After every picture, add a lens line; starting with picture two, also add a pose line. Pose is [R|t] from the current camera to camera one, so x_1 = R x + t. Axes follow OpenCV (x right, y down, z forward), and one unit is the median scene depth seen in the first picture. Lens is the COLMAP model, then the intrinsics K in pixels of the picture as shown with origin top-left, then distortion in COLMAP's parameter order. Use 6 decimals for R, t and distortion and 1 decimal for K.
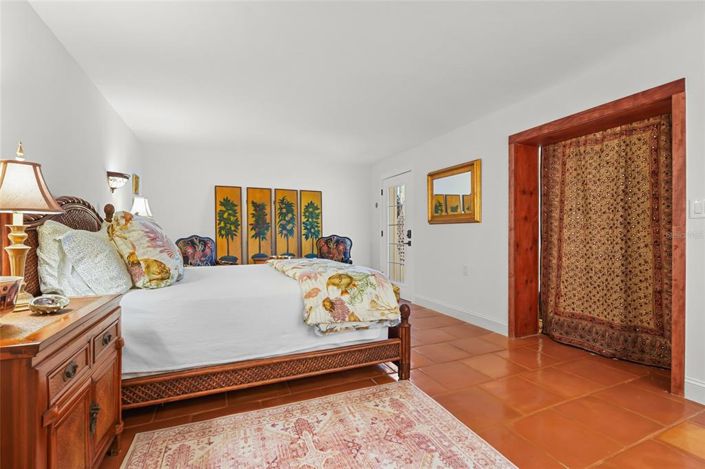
lens RADIAL K [[311.5, 0, 350.6], [0, 311.5, 236.2], [0, 0, 1]] dist [-0.000276, -0.000001]
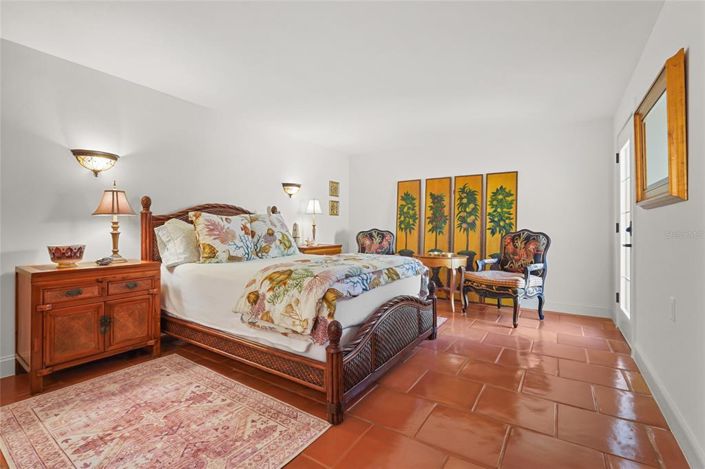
lens RADIAL K [[320.9, 0, 353.3], [0, 320.9, 225.3], [0, 0, 1]] dist [0.000625, 0.000230]
pose [[0.549329, -0.004630, -0.835593, 0.378606], [-0.010319, 0.999871, -0.012324, -0.000238], [0.835542, 0.015392, 0.549210, 0.277350]]
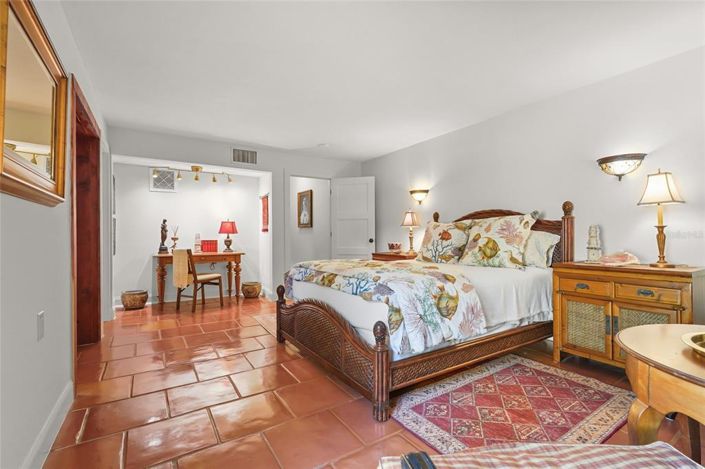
lens RADIAL K [[311.5, 0, 350.6], [0, 311.5, 236.2], [0, 0, 1]] dist [-0.000276, -0.000001]
pose [[-0.986252, 0.006244, -0.165130, 0.050770], [0.004660, 0.999939, 0.009976, -0.002964], [0.165182, 0.009070, -0.986221, 1.063985]]
